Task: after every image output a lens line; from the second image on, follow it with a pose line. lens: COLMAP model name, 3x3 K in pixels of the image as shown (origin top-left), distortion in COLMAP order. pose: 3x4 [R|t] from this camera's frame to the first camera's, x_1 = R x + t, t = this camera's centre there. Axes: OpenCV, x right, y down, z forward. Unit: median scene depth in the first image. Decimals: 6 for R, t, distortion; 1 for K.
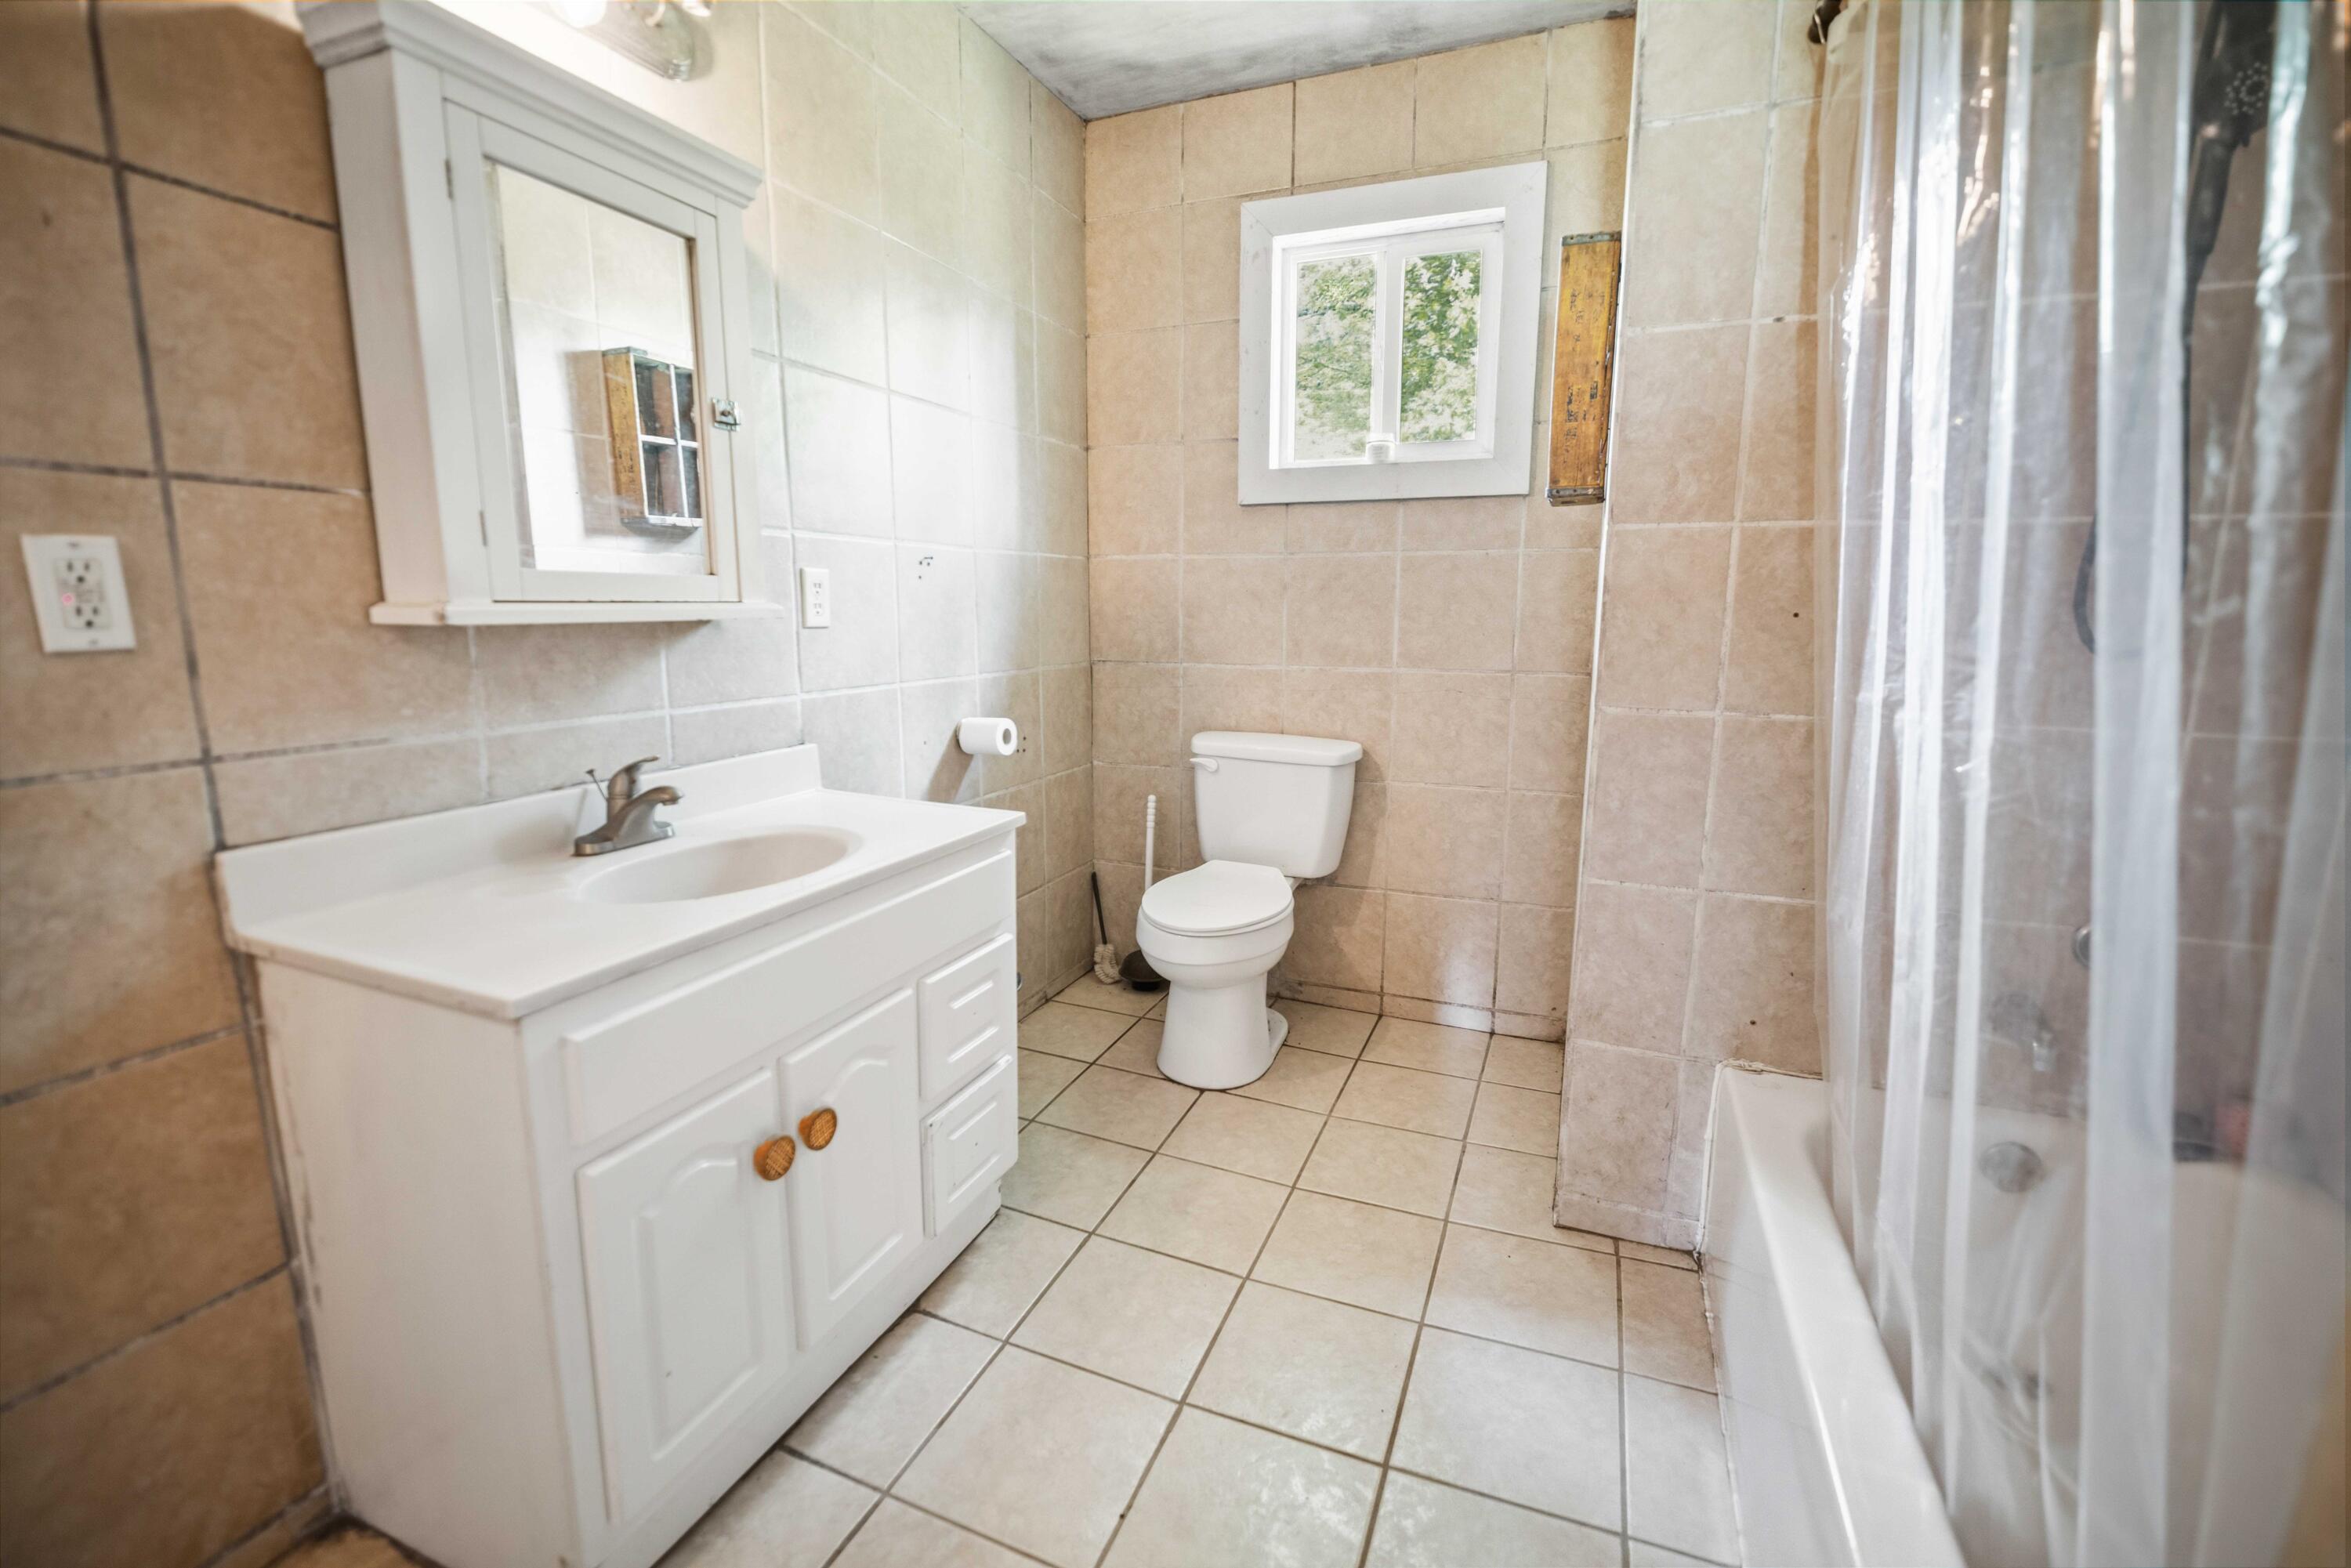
lens RADIAL K [[1028.9, 0, 1171.9], [0, 1028.9, 766.4], [0, 0, 1]] dist [0.002152, -0.007084]
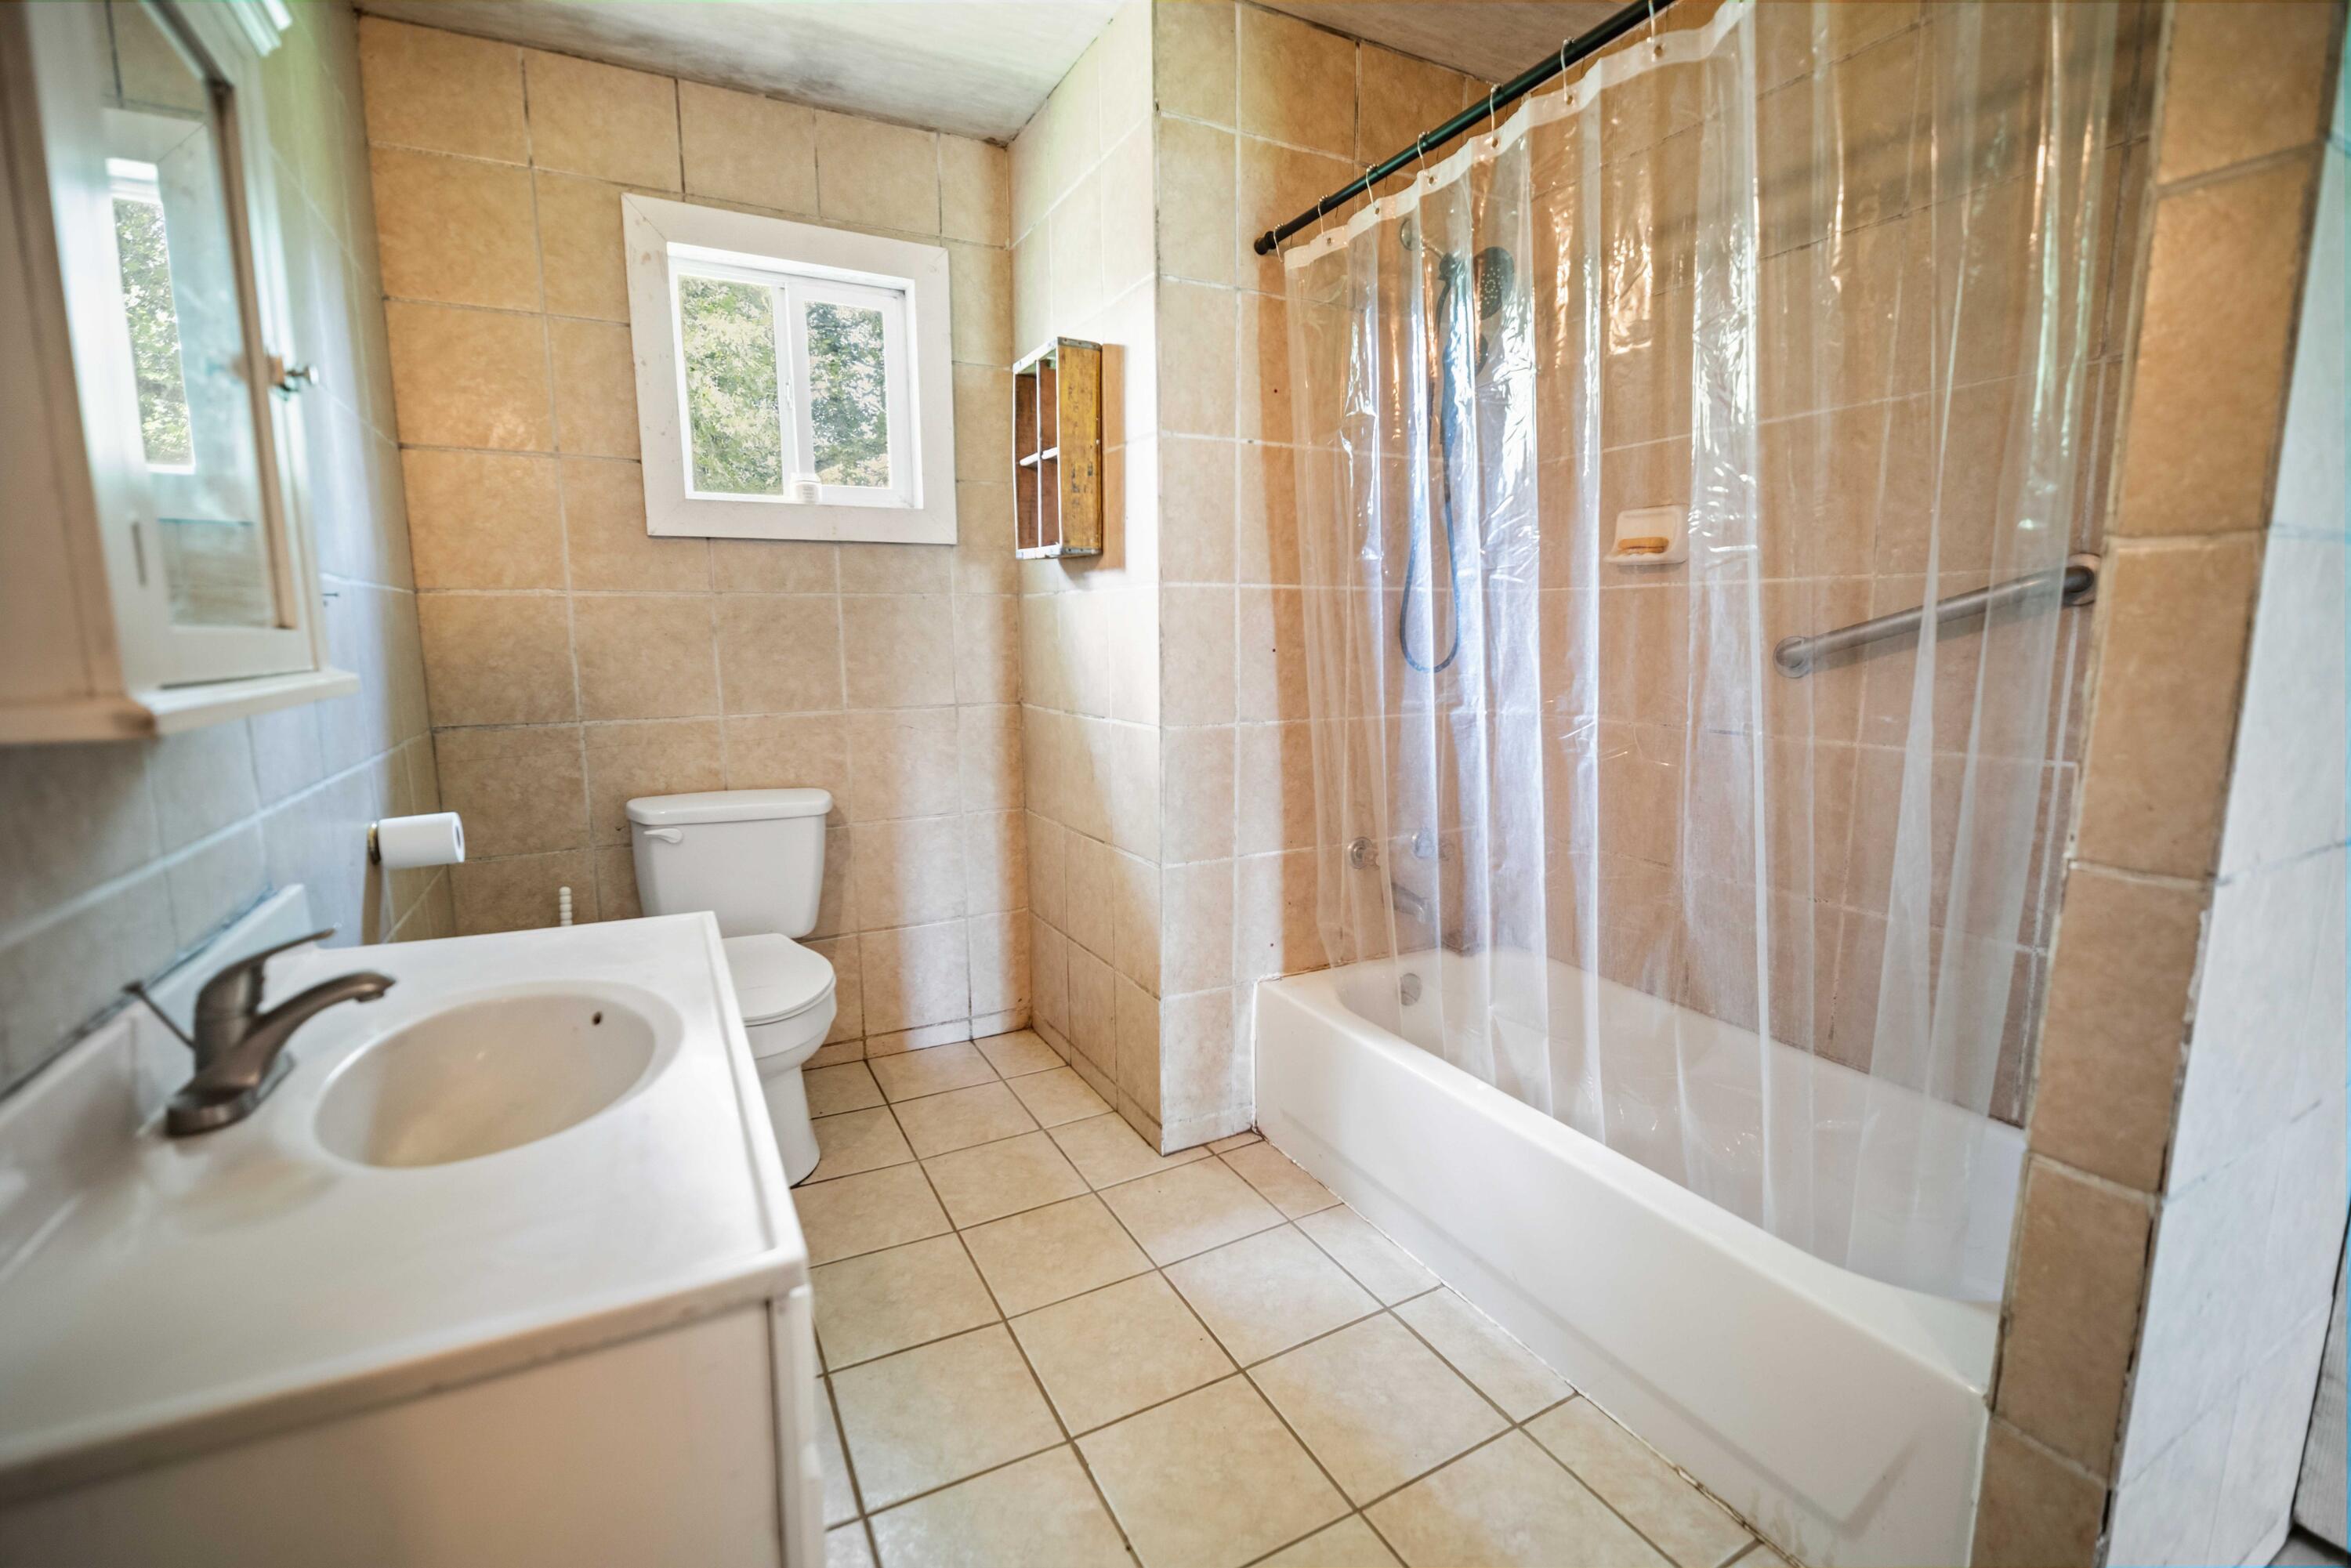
lens RADIAL K [[1028.9, 0, 1171.9], [0, 1028.9, 766.4], [0, 0, 1]] dist [0.002152, -0.007084]
pose [[0.639348, -0.110148, 0.760987, -0.351340], [0.131478, 0.990771, 0.032945, -0.032904], [-0.757593, 0.078990, 0.647930, 0.121754]]
